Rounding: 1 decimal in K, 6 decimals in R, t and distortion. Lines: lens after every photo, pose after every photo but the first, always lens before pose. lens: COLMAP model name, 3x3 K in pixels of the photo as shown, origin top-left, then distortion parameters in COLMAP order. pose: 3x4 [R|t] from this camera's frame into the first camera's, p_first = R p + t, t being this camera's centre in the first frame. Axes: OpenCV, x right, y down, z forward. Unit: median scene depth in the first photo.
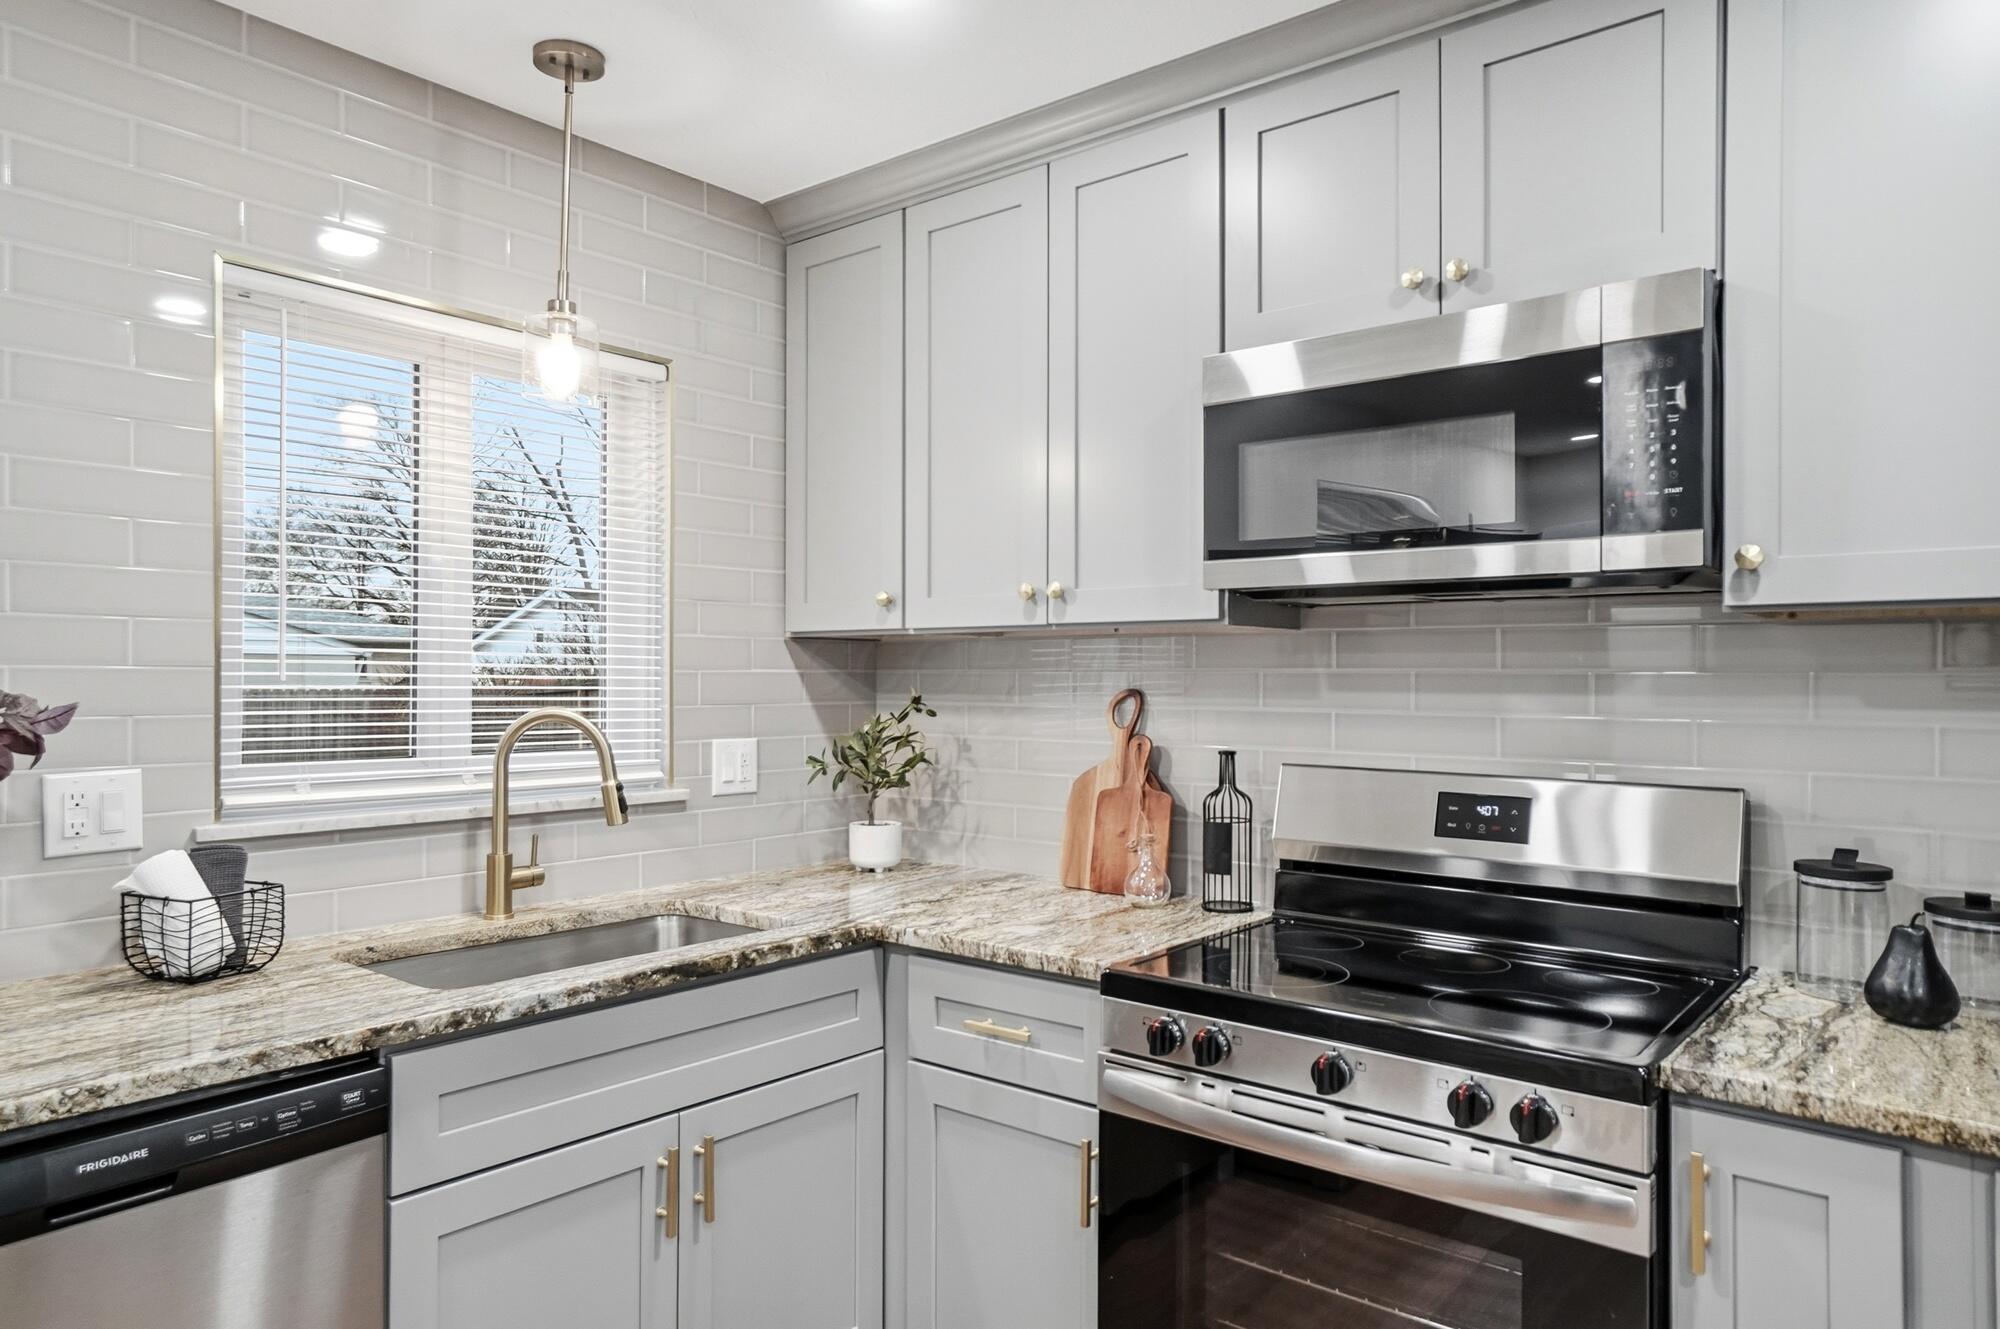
lens RADIAL K [[1294.8, 0, 991.5], [0, 1294.8, 664.3], [0, 0, 1]] dist [-0.000589, 0.004474]
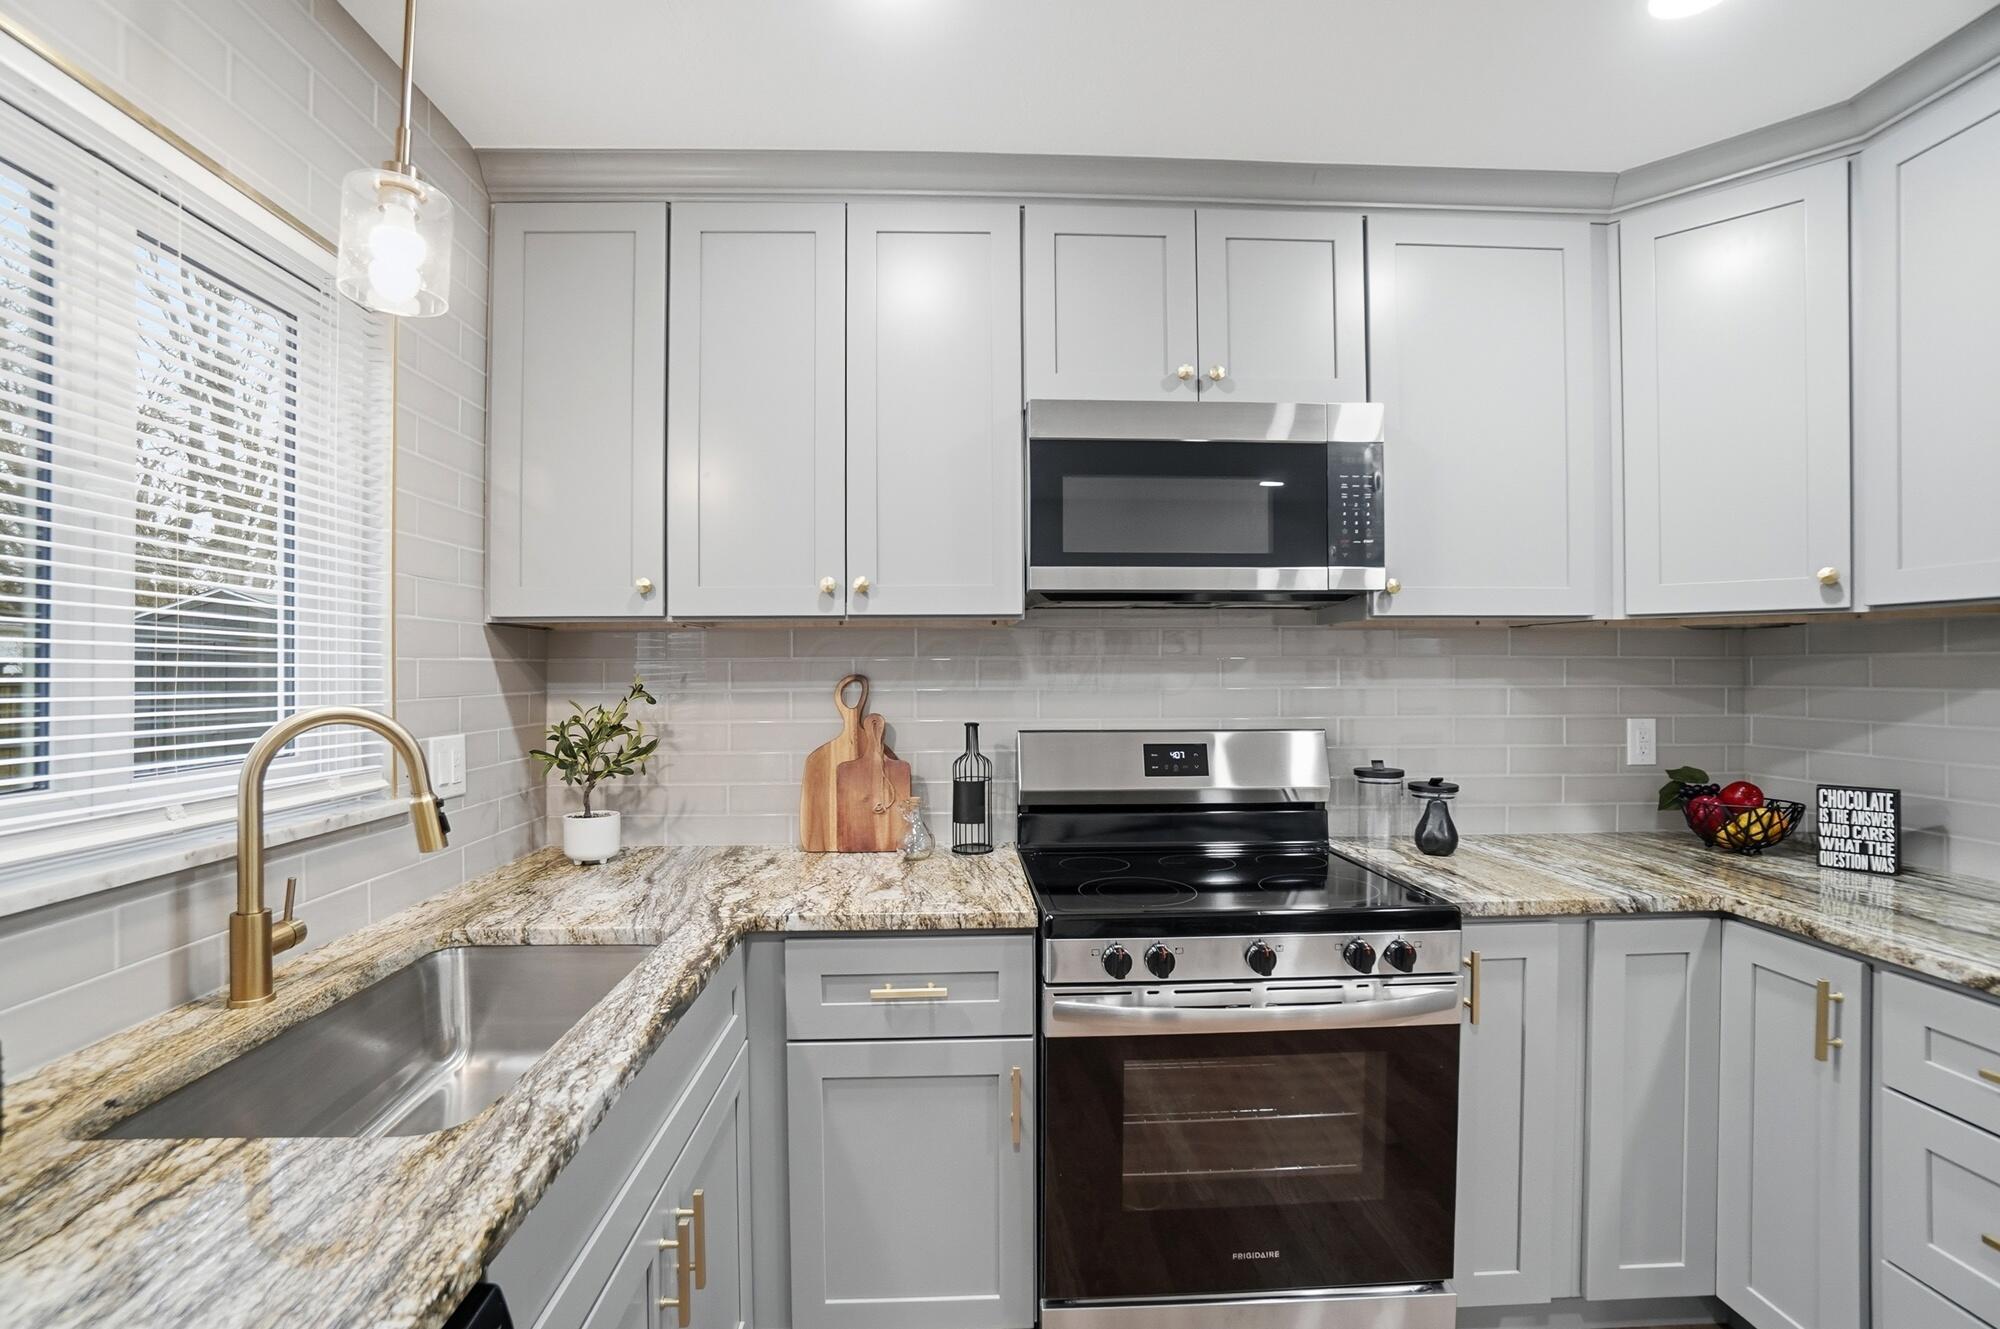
lens RADIAL K [[907.4, 0, 999.6], [0, 907.4, 662.0], [0, 0, 1]] dist [-0.044974, 0.003891]
pose [[0.737144, -0.002566, 0.675731, -0.398124], [0.000618, 0.999995, 0.003123, 0.006426], [-0.675735, -0.001885, 0.737142, 0.358264]]
